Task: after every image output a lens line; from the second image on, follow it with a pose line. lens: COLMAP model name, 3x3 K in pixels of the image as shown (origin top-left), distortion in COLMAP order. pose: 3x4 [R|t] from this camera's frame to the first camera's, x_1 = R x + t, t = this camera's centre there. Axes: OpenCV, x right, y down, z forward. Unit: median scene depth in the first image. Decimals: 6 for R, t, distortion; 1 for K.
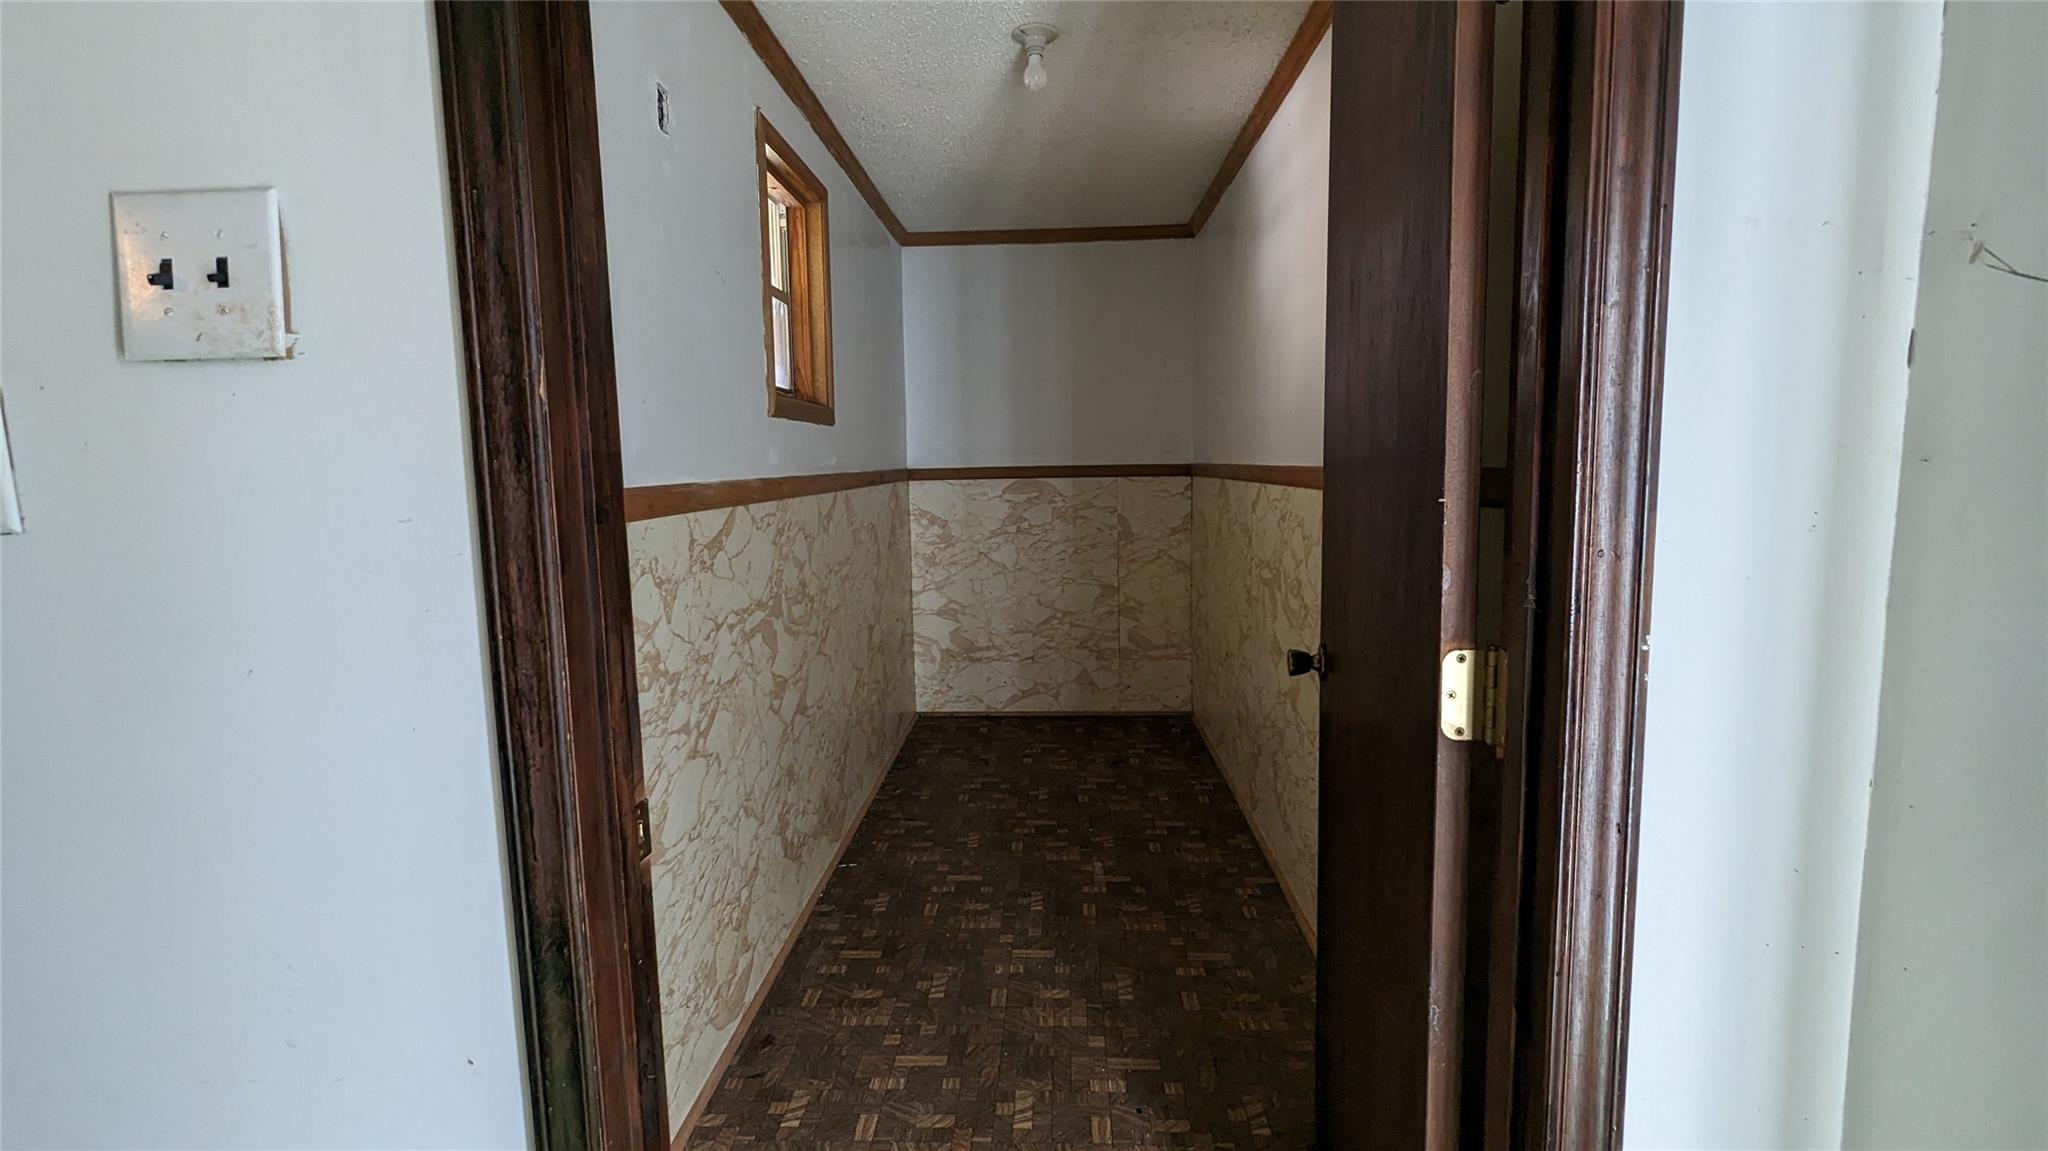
lens RADIAL K [[964.4, 0, 1022.3], [0, 964.4, 571.0], [0, 0, 1]] dist [0.000986, 0.001049]
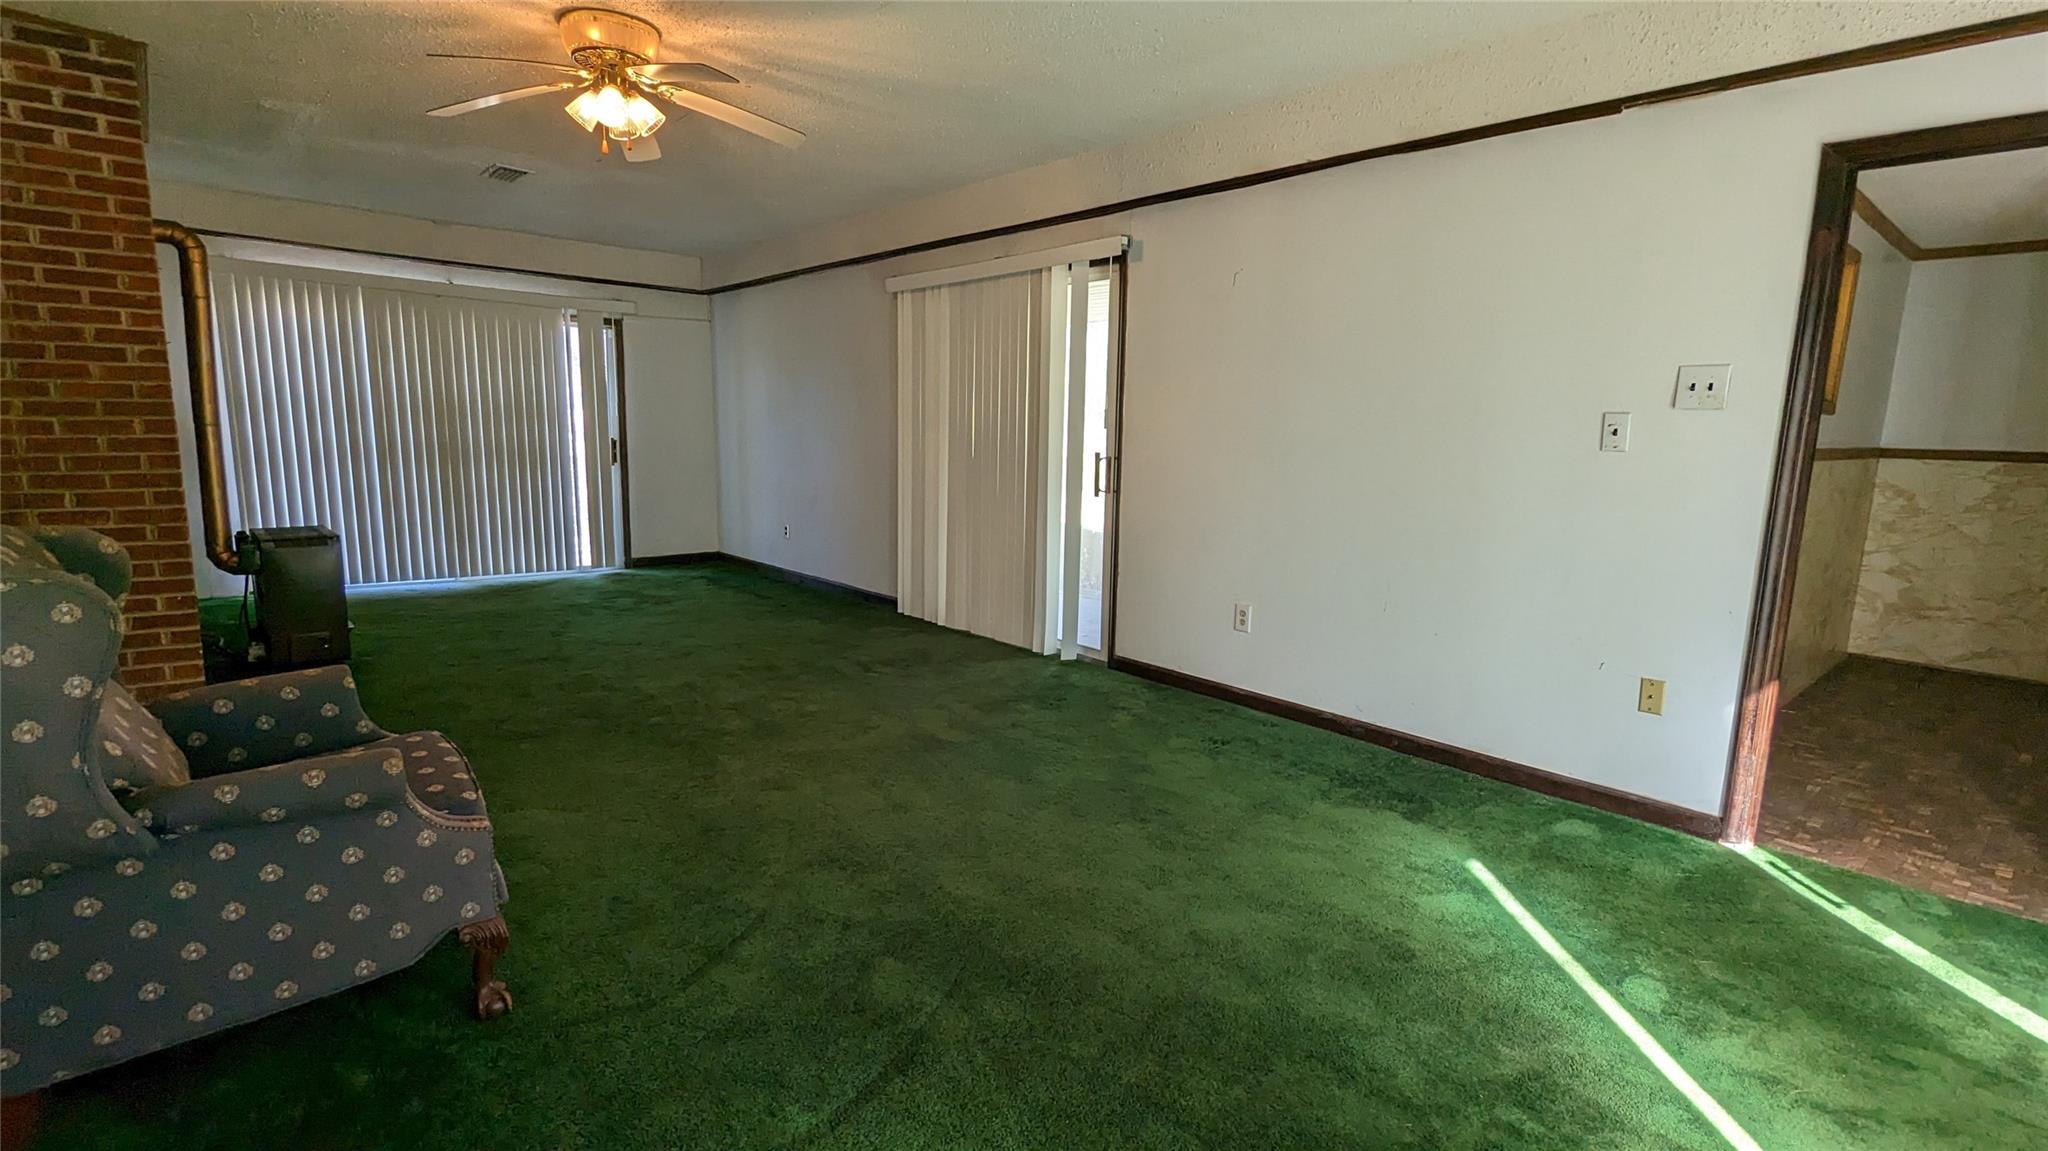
lens RADIAL K [[964.4, 0, 1029.9], [0, 964.4, 576.3], [0, 0, 1]] dist [0.000986, 0.001049]
pose [[0.691963, 0.150023, -0.706173, 0.020983], [-0.119648, 0.988474, 0.092757, 0.065651], [0.711950, 0.020308, 0.701937, -0.581969]]
